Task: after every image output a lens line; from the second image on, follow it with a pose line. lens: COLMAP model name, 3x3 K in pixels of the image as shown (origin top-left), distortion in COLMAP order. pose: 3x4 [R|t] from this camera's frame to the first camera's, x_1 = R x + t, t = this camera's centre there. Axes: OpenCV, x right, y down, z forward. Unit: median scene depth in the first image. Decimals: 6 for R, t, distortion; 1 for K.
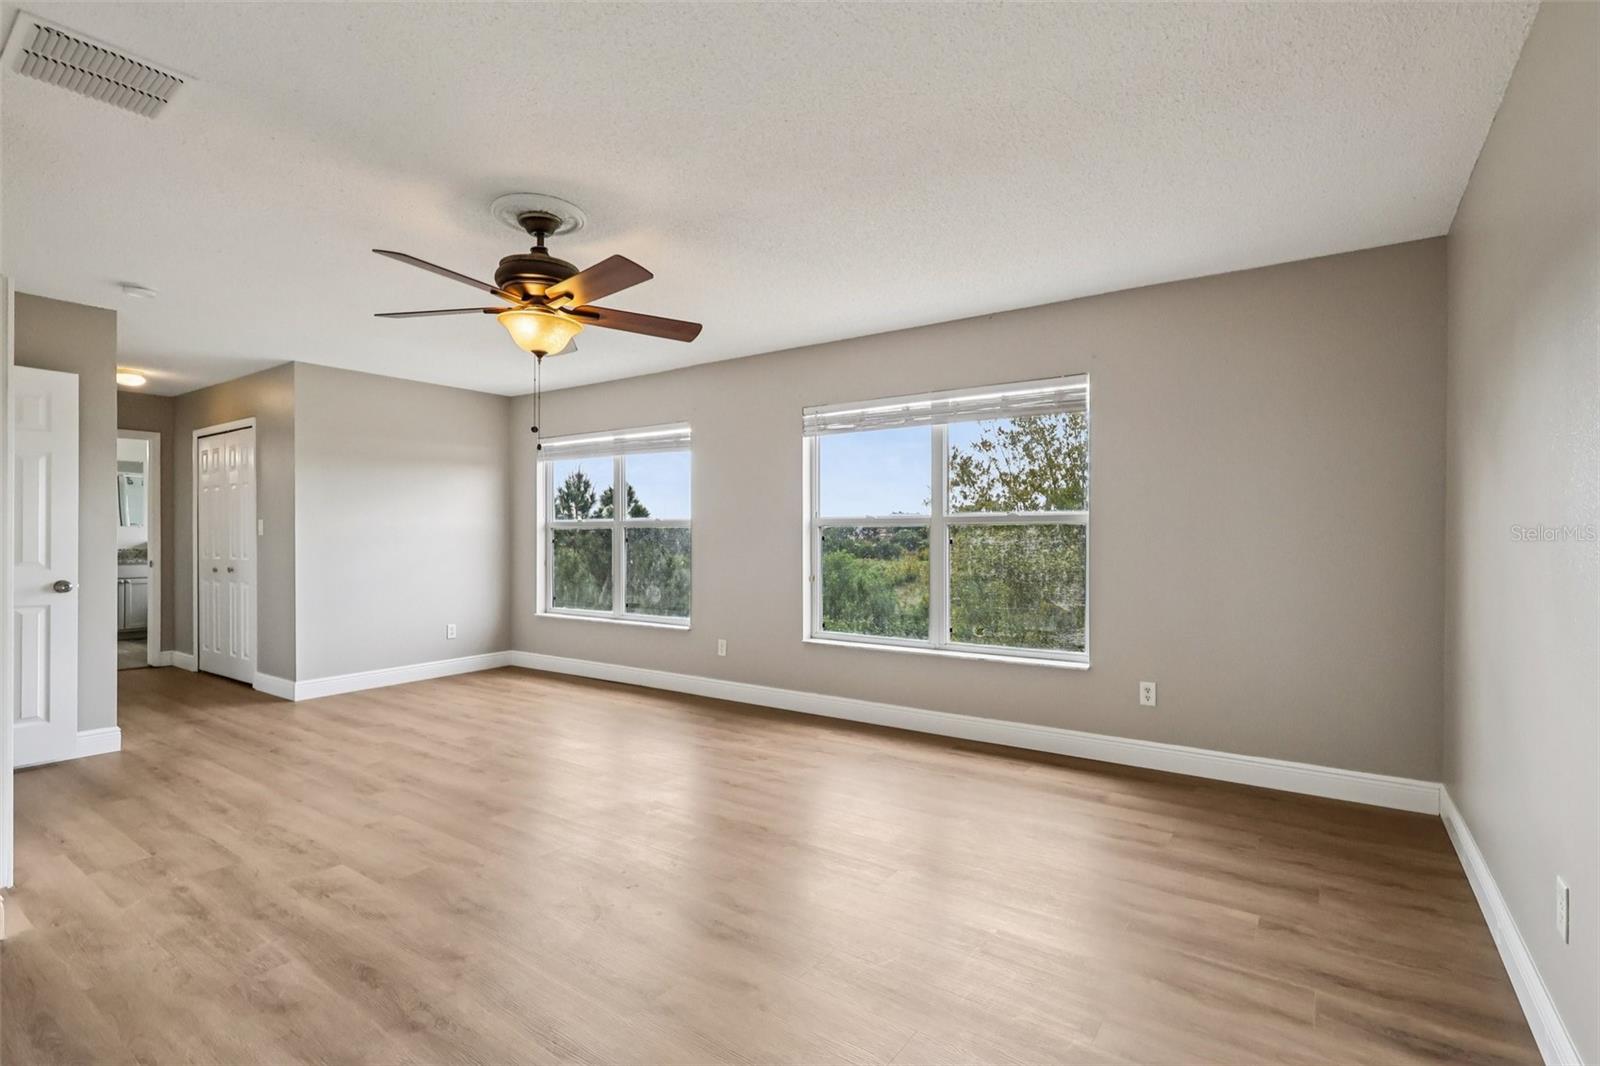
lens RADIAL K [[772.5, 0, 788.8], [0, 772.5, 526.3], [0, 0, 1]] dist [-0.002310, -0.000128]
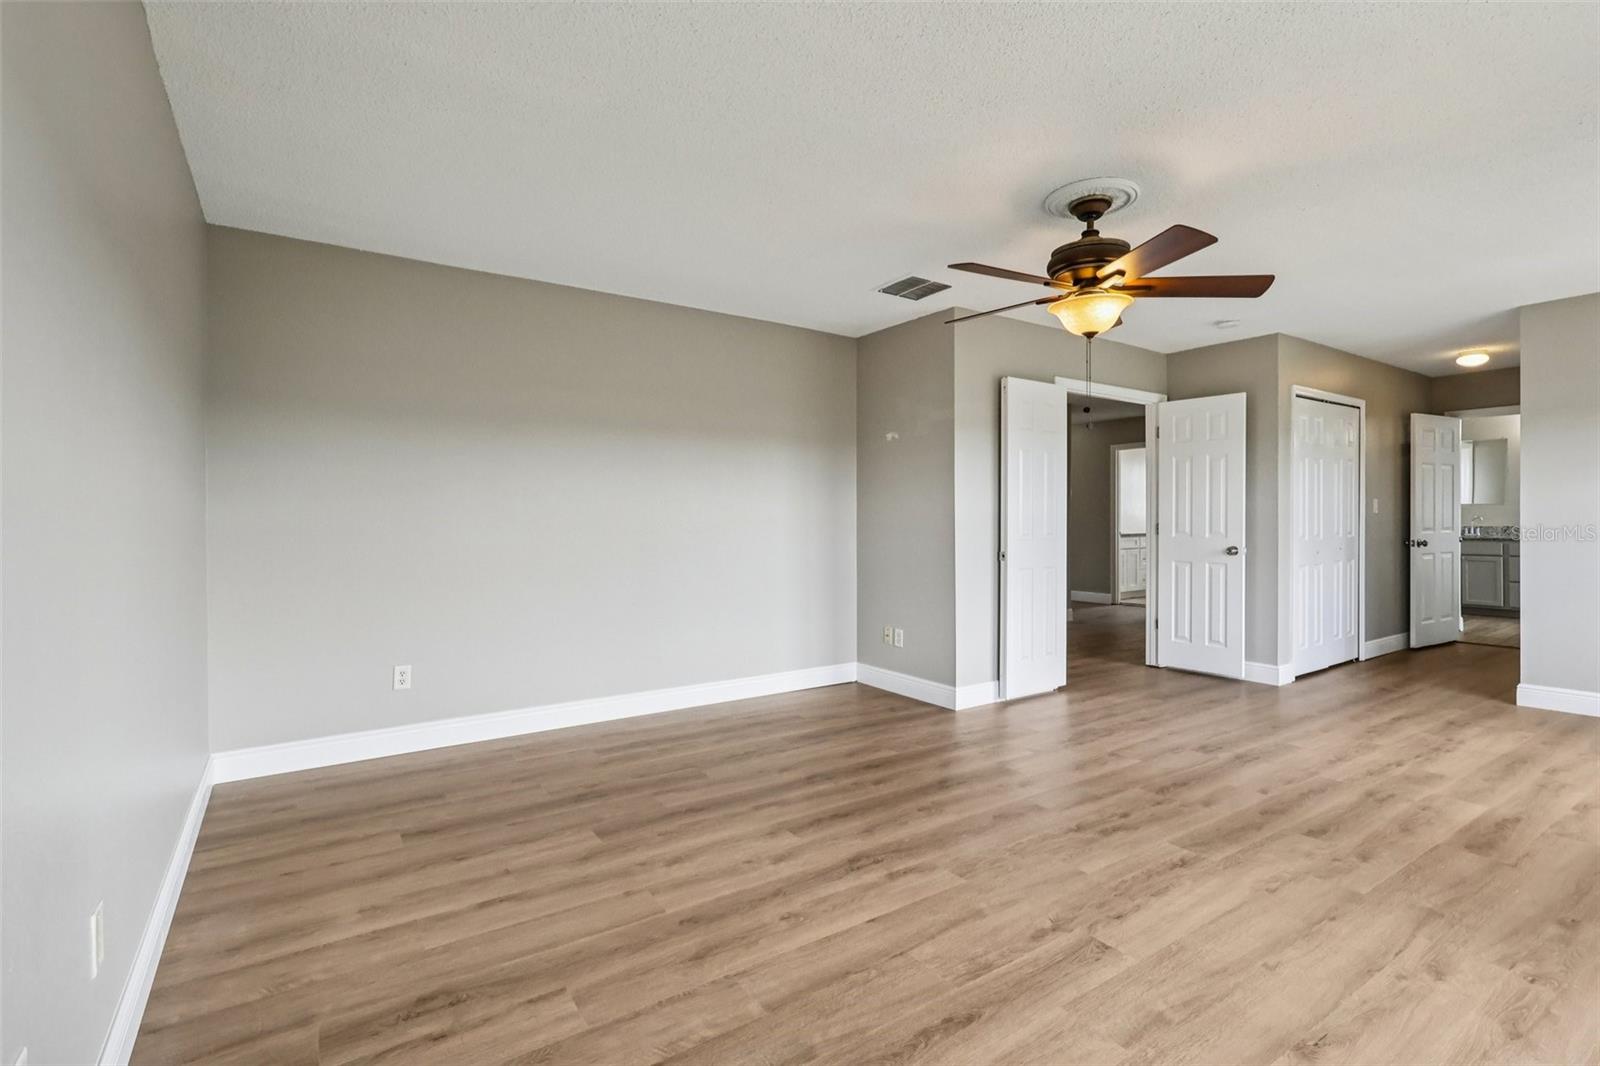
lens RADIAL K [[730.9, 0, 813.2], [0, 730.9, 528.6], [0, 0, 1]] dist [-0.001751, 0.000972]
pose [[-0.334896, 0.017801, -0.942087, 0.654283], [0.014100, 0.999804, 0.013880, 0.012367], [0.942150, -0.008635, -0.335081, 0.904149]]
